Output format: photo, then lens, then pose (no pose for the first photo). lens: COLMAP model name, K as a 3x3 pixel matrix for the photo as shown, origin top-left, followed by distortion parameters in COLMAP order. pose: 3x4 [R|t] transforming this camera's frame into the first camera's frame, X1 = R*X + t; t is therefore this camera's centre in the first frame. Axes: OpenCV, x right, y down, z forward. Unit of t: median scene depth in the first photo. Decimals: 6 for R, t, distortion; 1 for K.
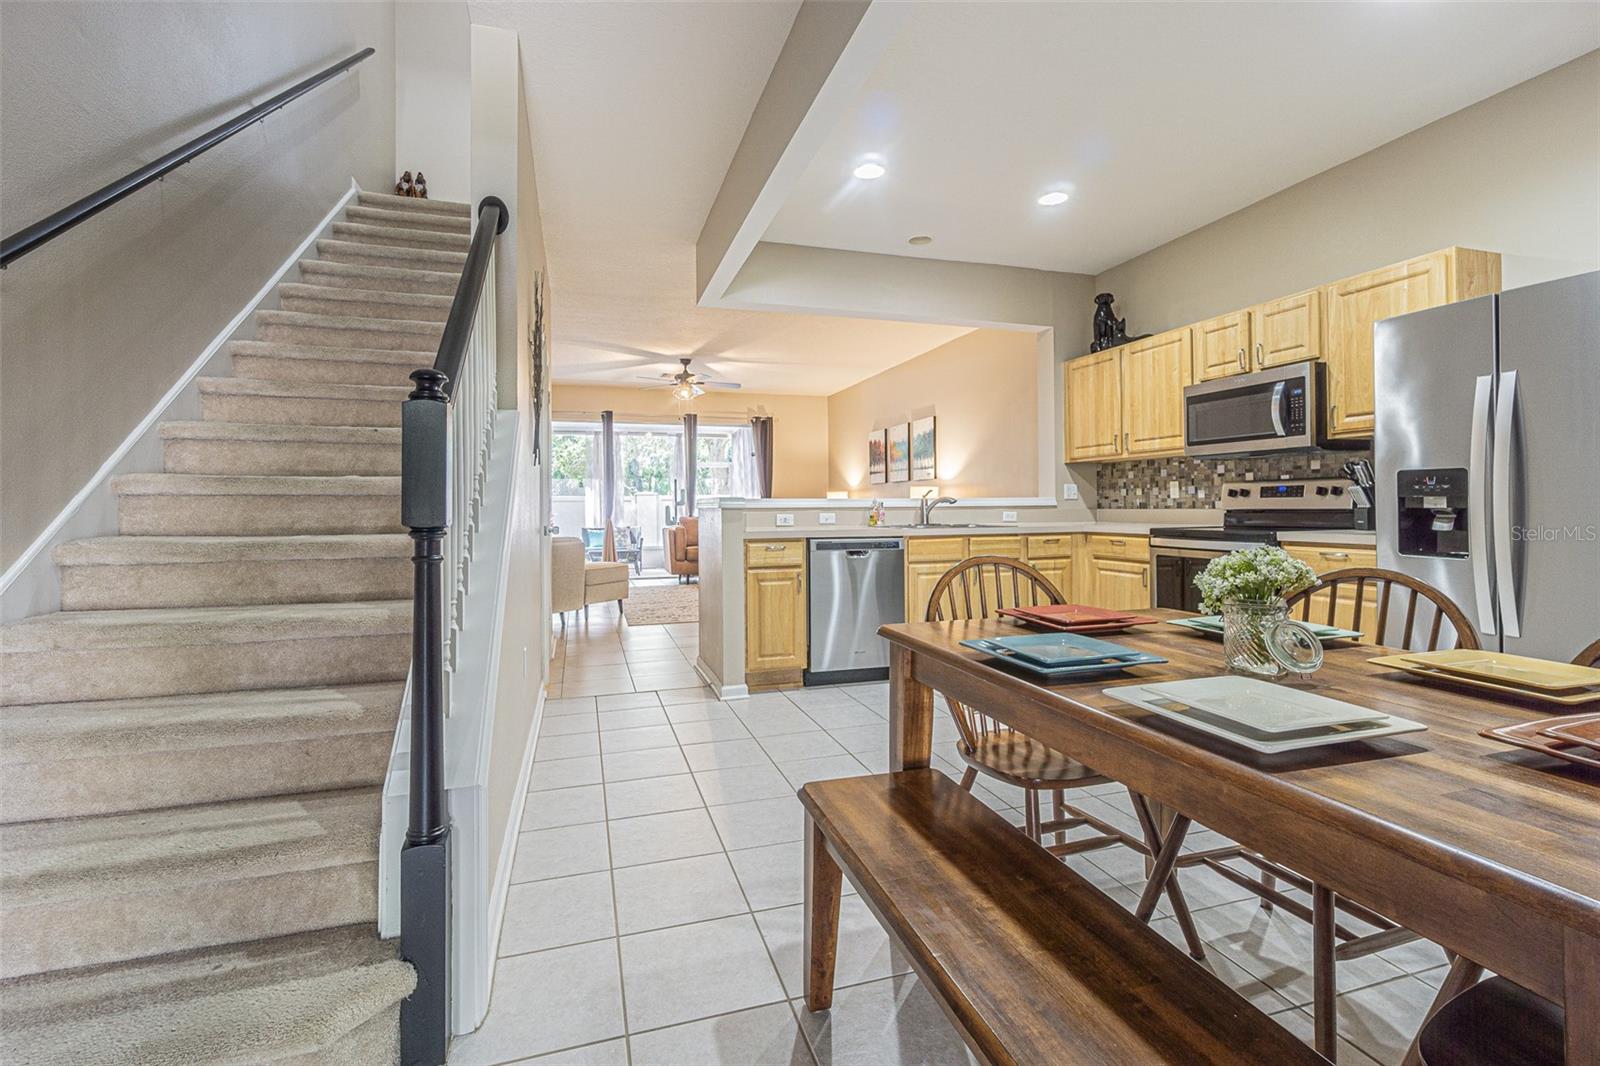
lens RADIAL K [[710.7, 0, 792.3], [0, 710.7, 500.0], [0, 0, 1]] dist [-0.002560, 0.000092]
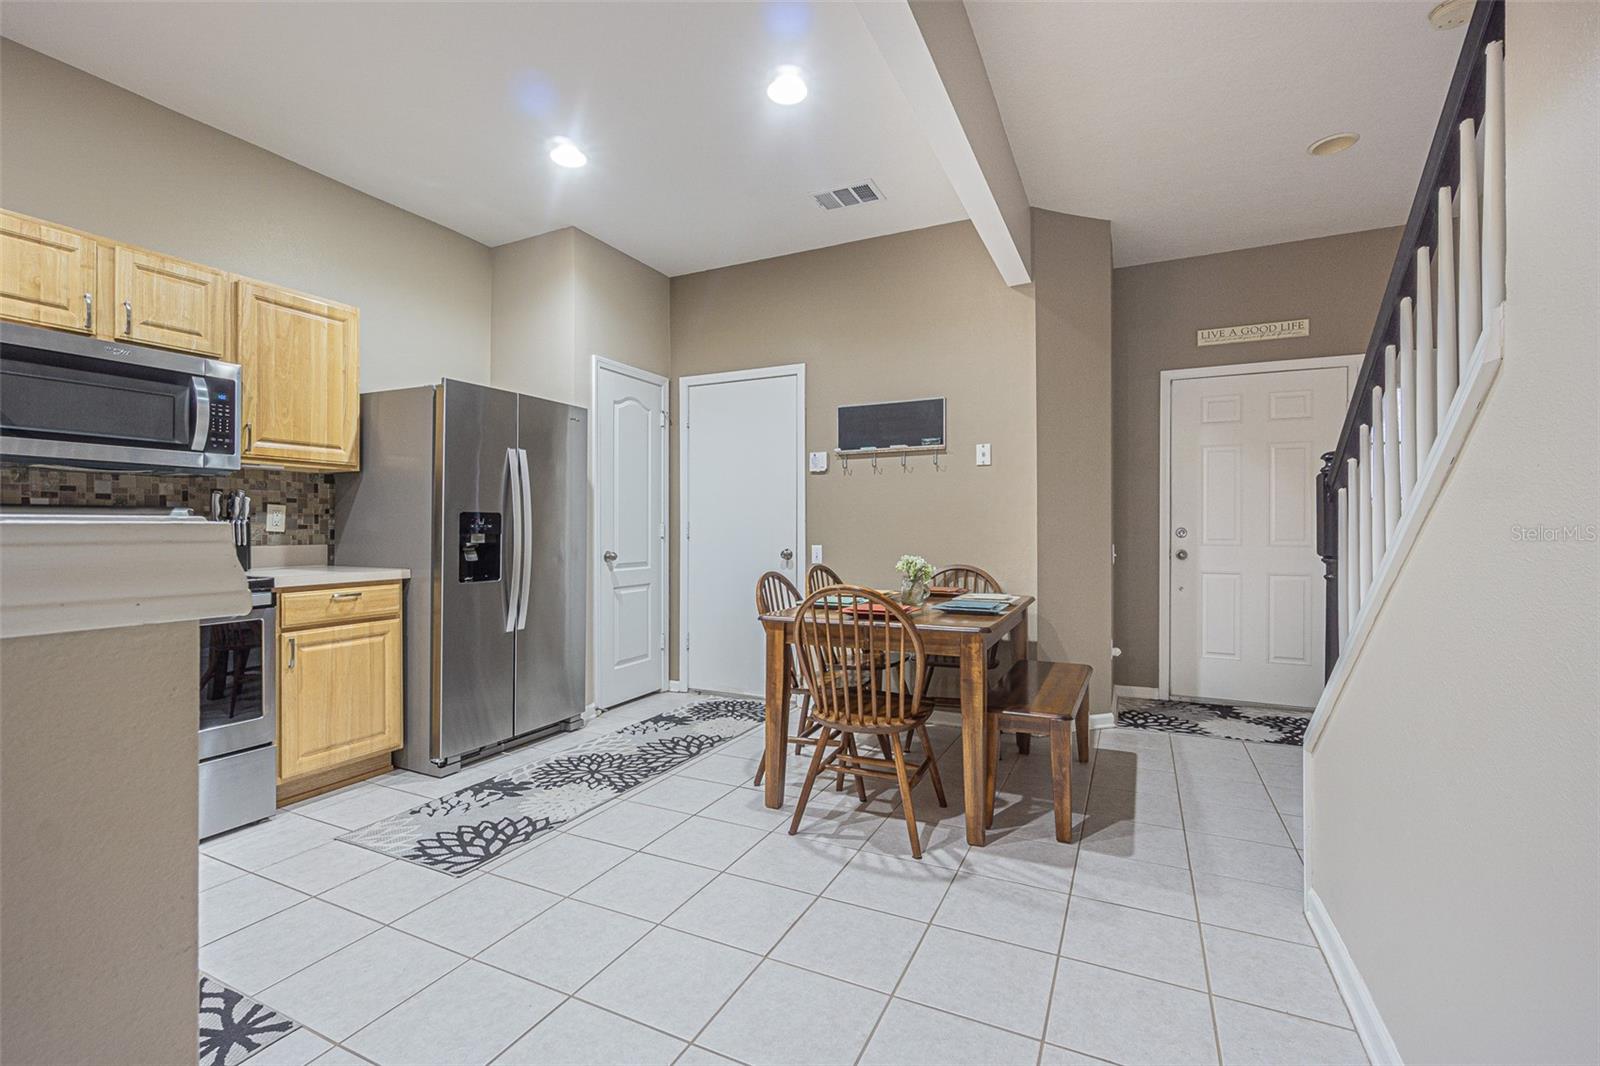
lens RADIAL K [[700.2, 0, 800.0], [0, 700.2, 533.0], [0, 0, 1]] dist [-0.001269, -0.000248]
pose [[-0.735170, 0.000879, 0.677882, -0.202020], [-0.001684, 0.999994, -0.003123, -0.002110], [-0.677880, -0.003437, -0.735164, 0.850263]]
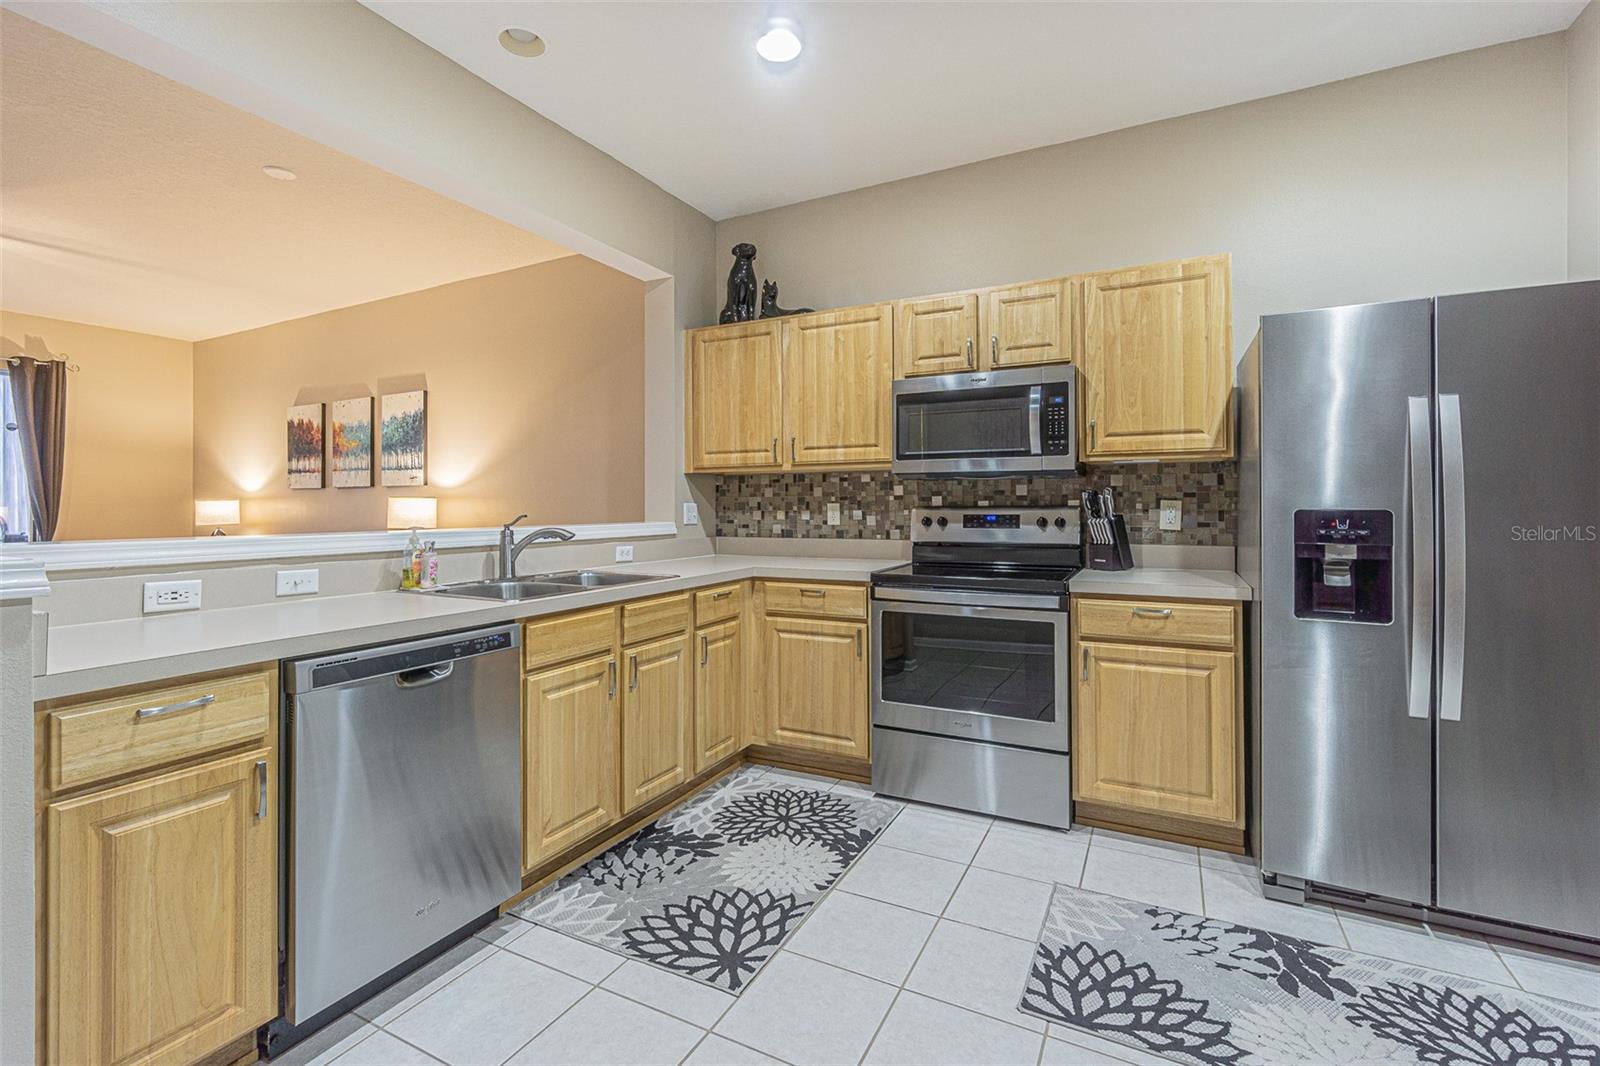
lens RADIAL K [[710.7, 0, 792.3], [0, 710.7, 500.0], [0, 0, 1]] dist [-0.002560, 0.000092]
pose [[0.702987, 0.010010, 0.711132, -0.048923], [-0.007856, 0.999949, -0.006309, -0.024771], [-0.711159, -0.001152, 0.703030, 0.487772]]
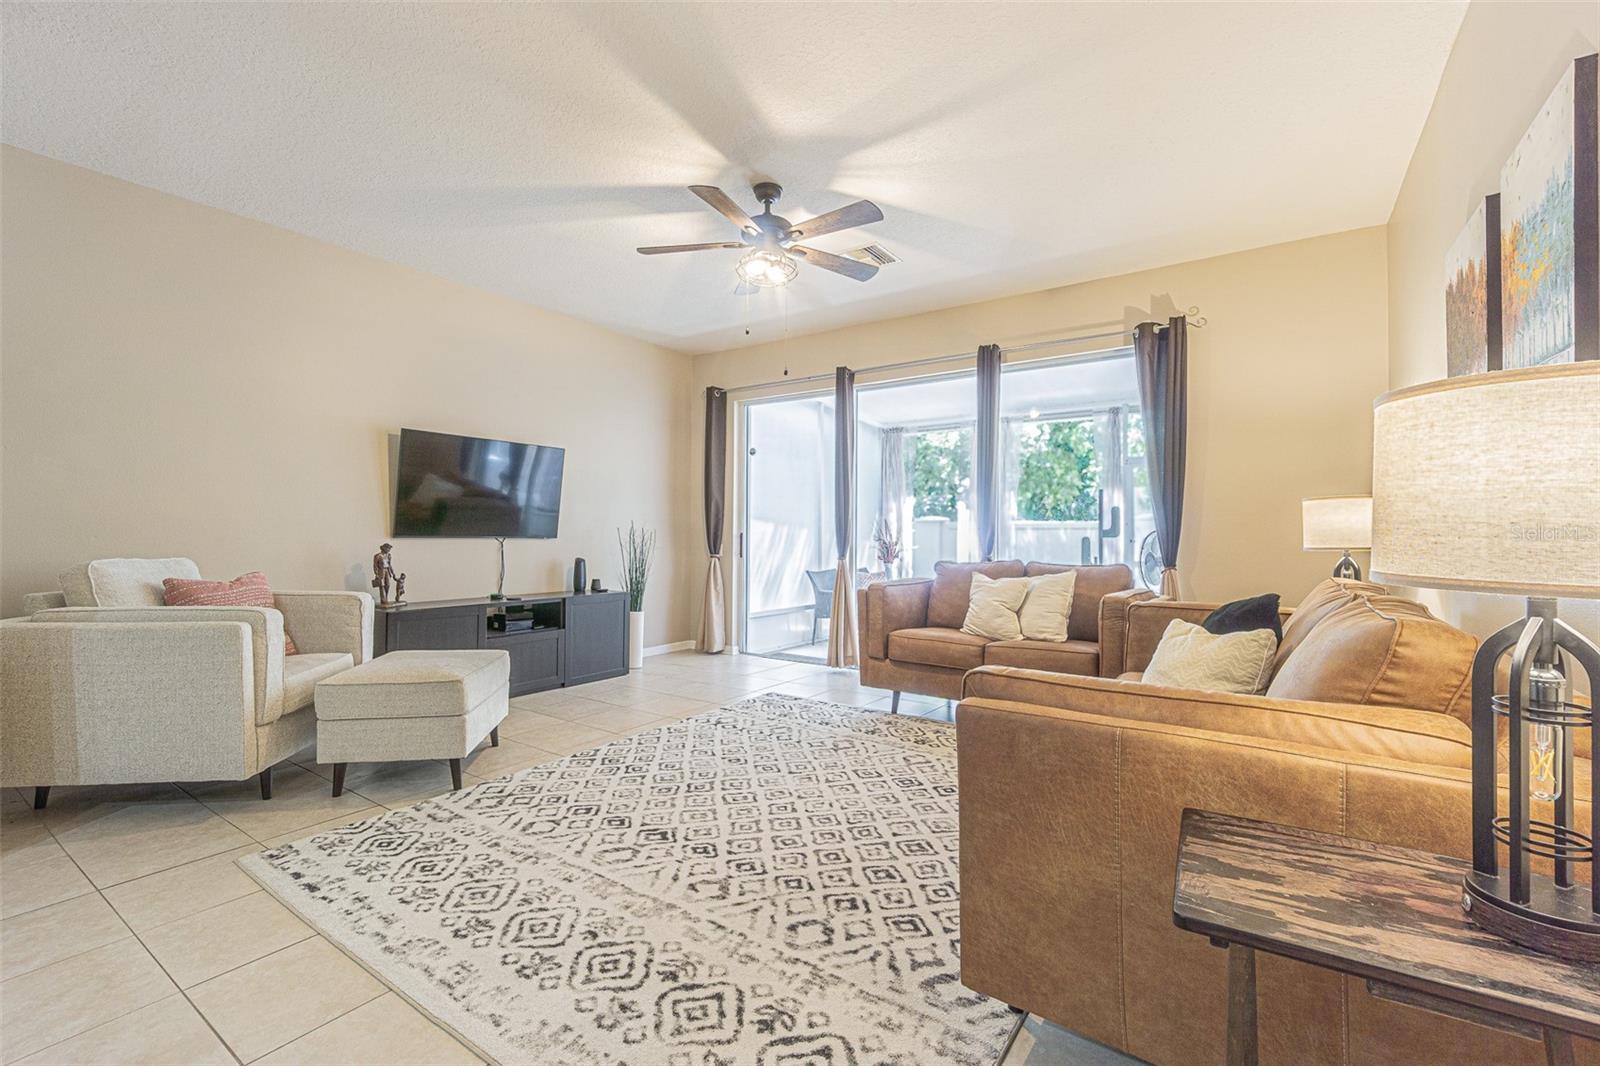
lens RADIAL K [[690.0, 0, 793.1], [0, 690.0, 531.7], [0, 0, 1]] dist [-0.003404, -0.000184]
pose [[0.619713, 0.005583, -0.784808, 0.317413], [-0.000772, 0.999979, 0.006504, 0.000984], [0.784828, -0.003425, 0.619704, 1.367823]]
